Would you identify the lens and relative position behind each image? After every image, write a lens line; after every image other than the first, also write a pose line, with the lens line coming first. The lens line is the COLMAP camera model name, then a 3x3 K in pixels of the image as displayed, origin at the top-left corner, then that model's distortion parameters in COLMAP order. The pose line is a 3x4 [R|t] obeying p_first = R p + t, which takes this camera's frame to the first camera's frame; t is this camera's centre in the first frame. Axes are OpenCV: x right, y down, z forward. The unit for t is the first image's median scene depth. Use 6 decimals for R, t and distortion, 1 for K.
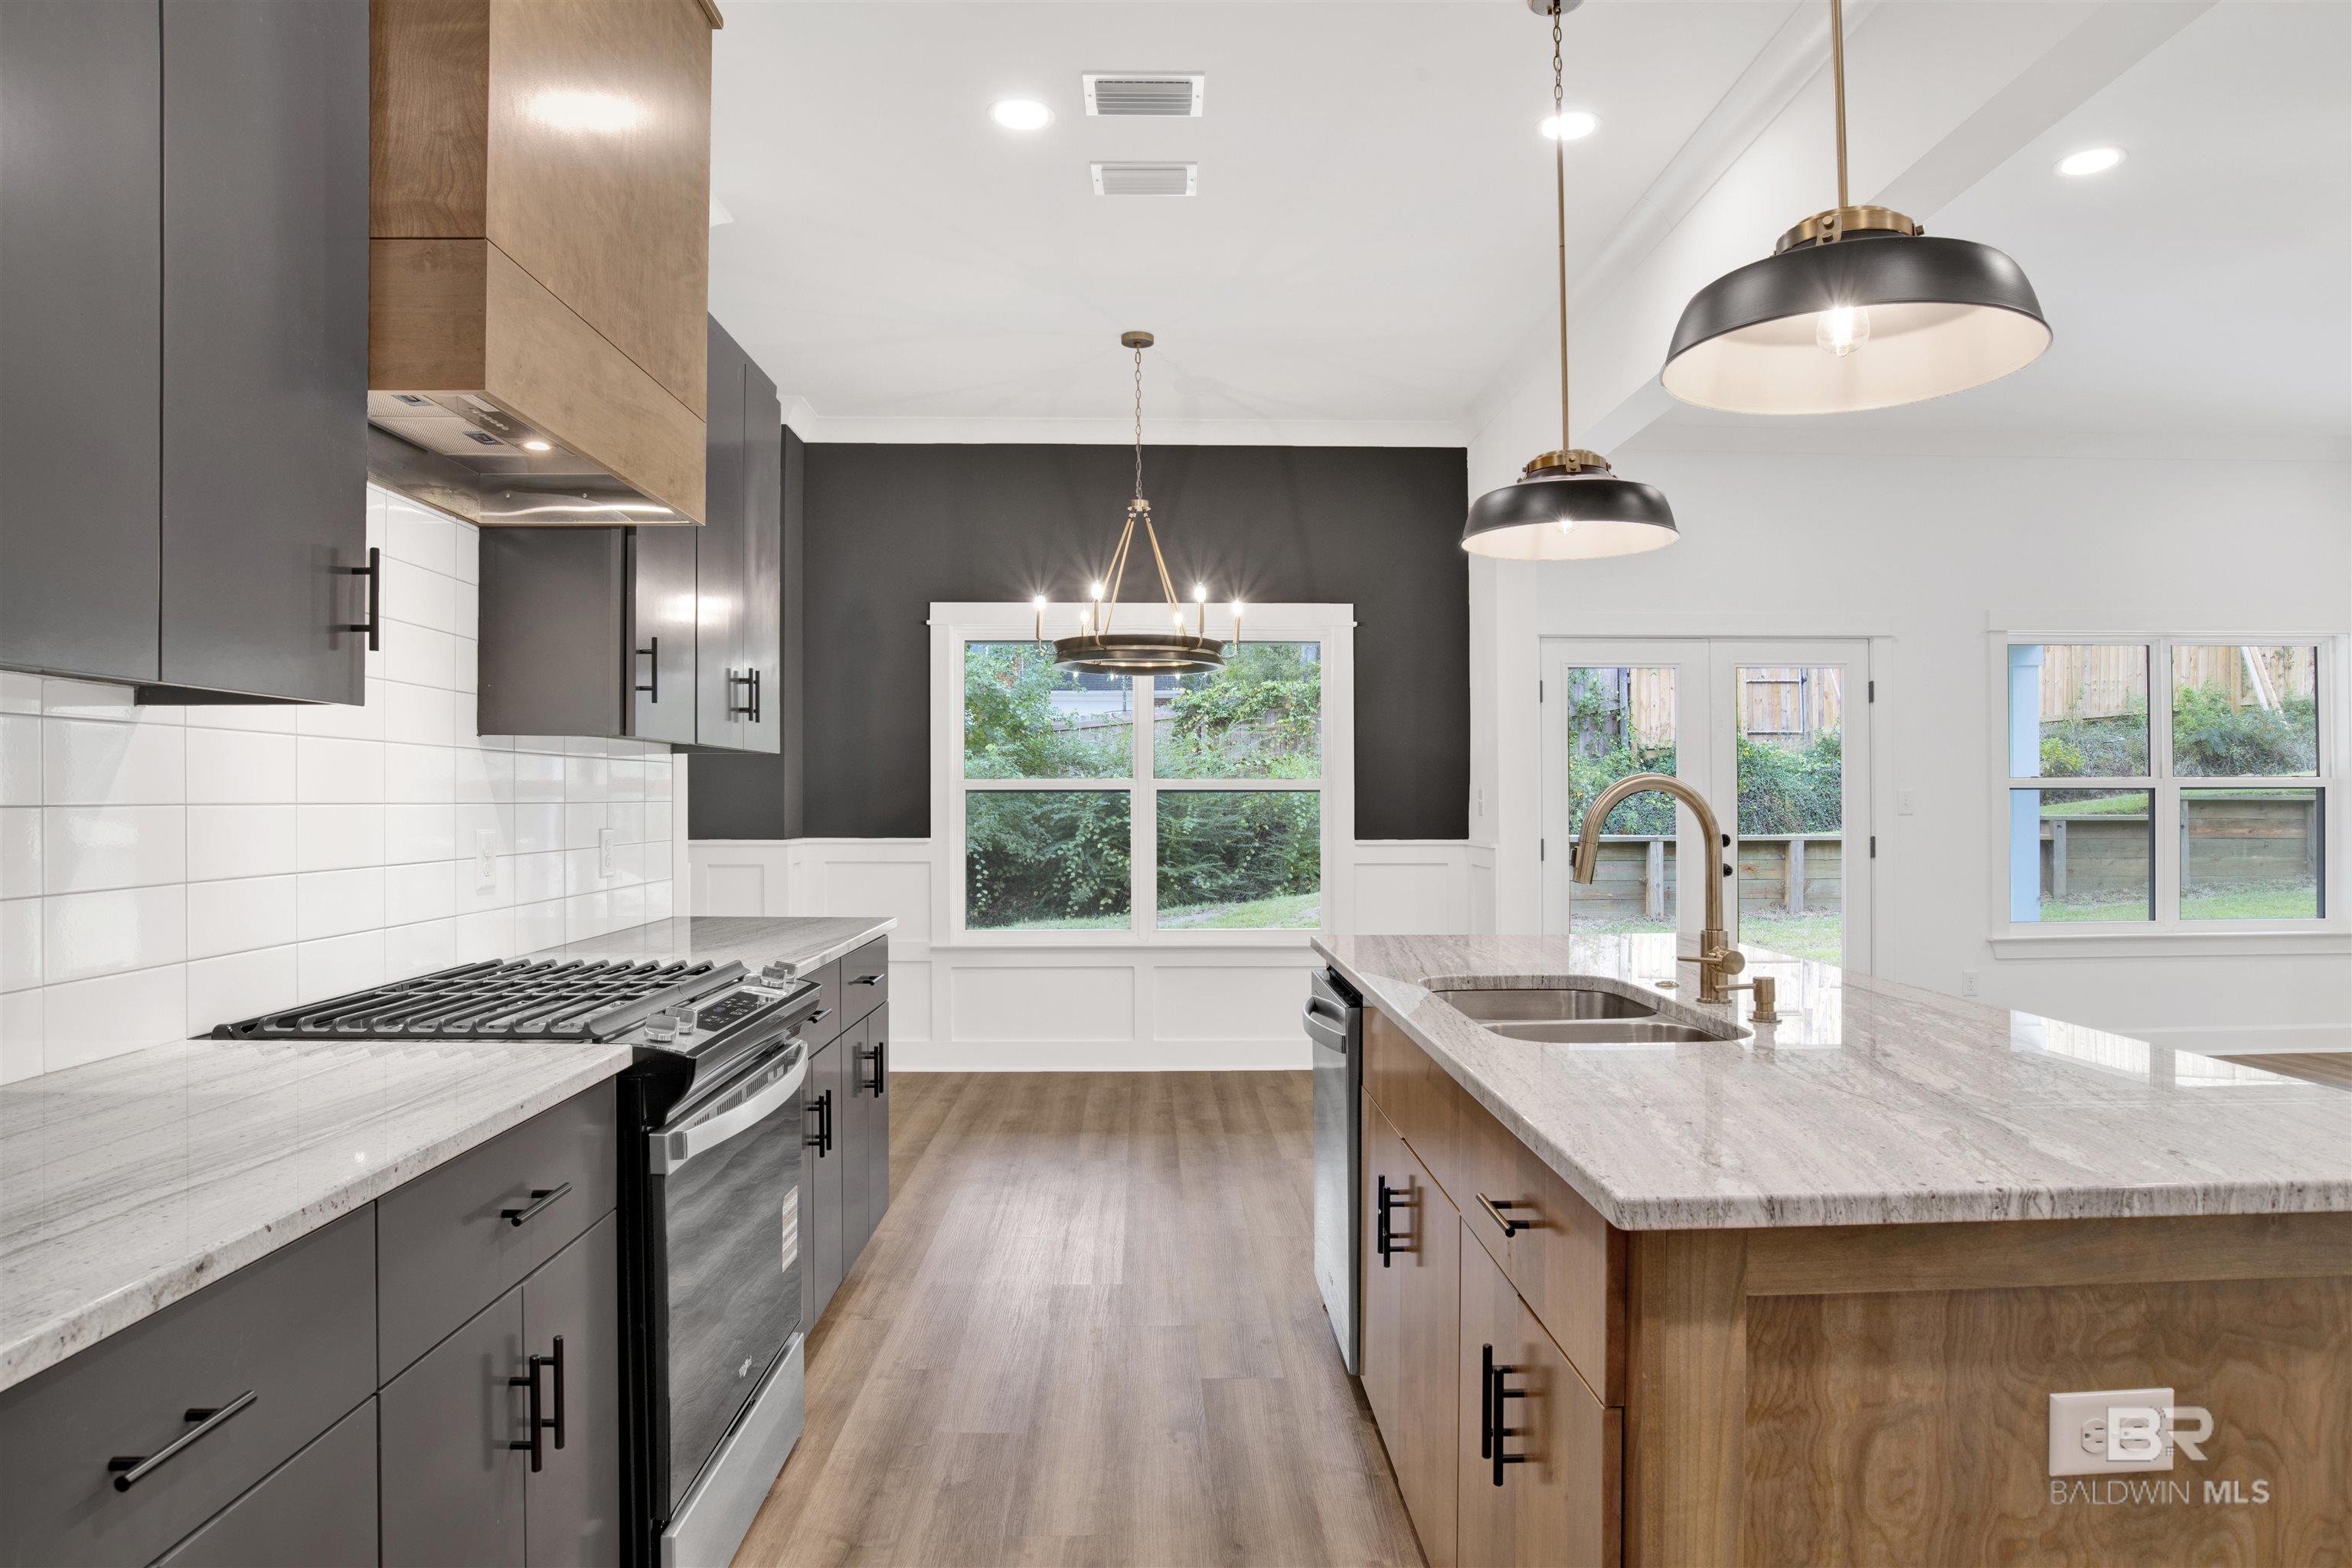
lens RADIAL K [[1349.3, 0, 1175.4], [0, 1349.3, 789.4], [0, 0, 1]] dist [-0.077218, 0.034932]
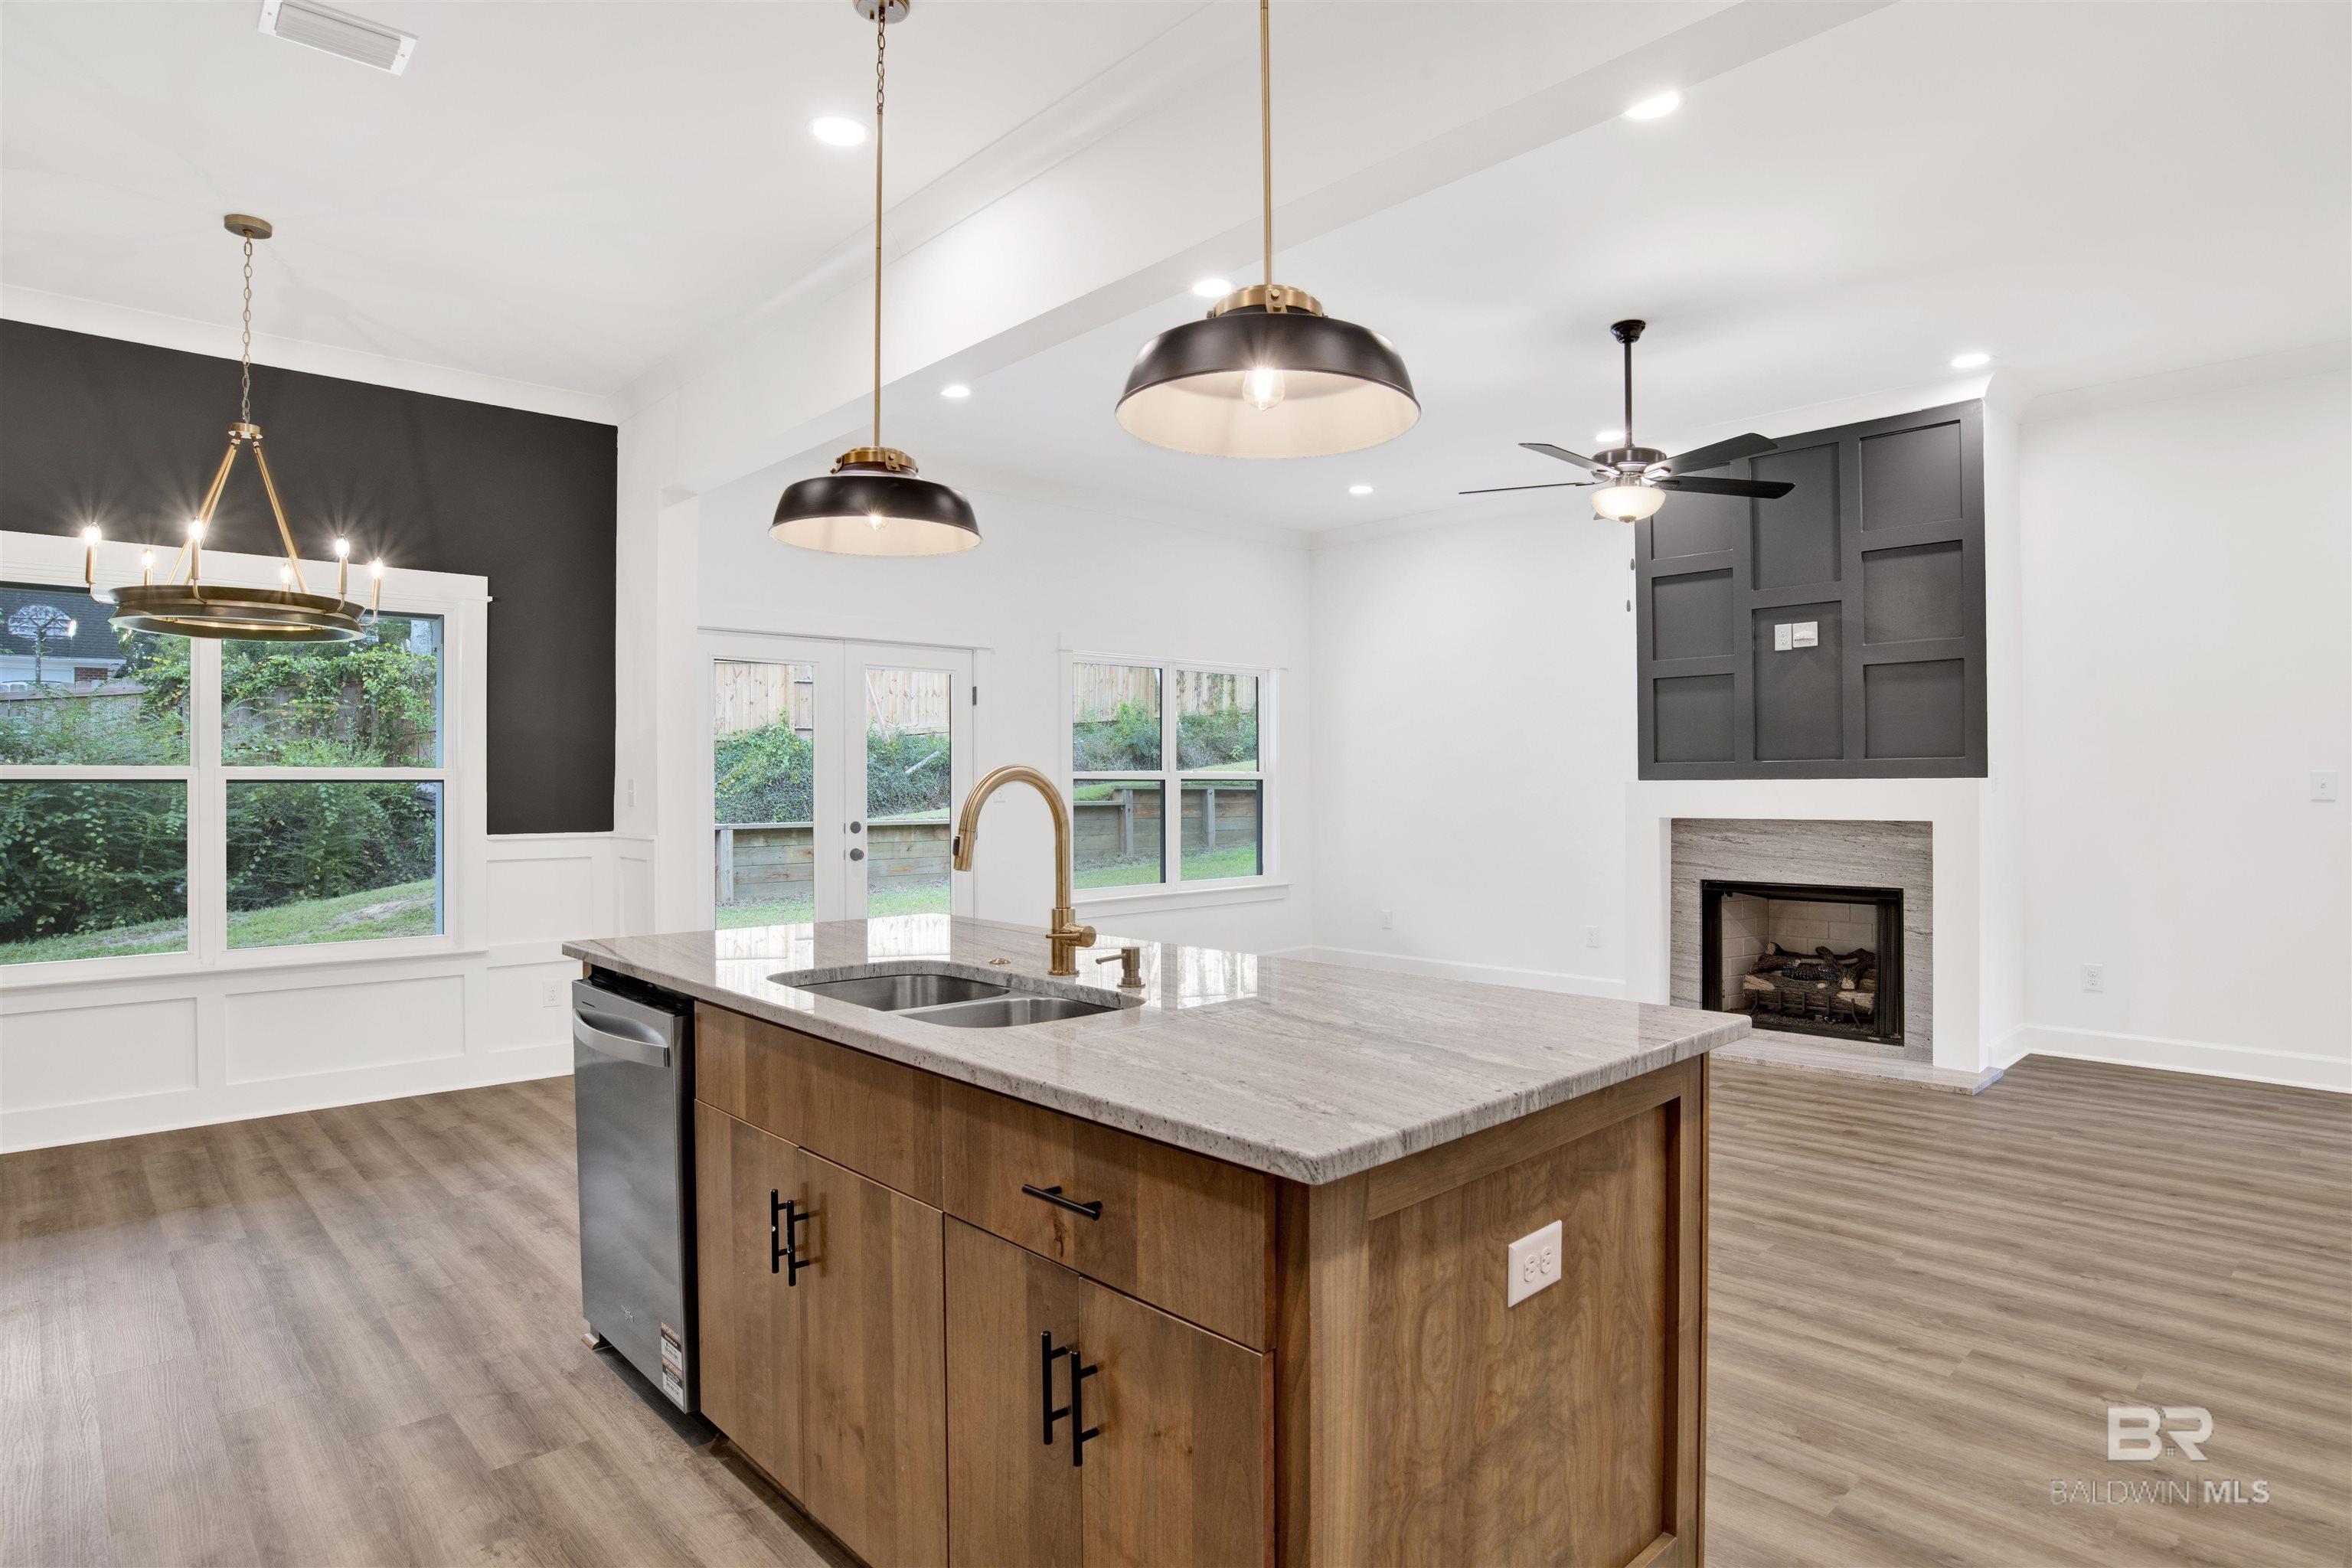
lens RADIAL K [[1274.1, 0, 1177.6], [0, 1274.1, 783.1], [0, 0, 1]] dist [-0.077773, 0.030423]
pose [[0.746400, -0.000043, 0.665497, -0.100105], [-0.001475, 0.999997, 0.001719, 0.000255], [-0.665496, -0.002264, 0.746398, 0.069761]]
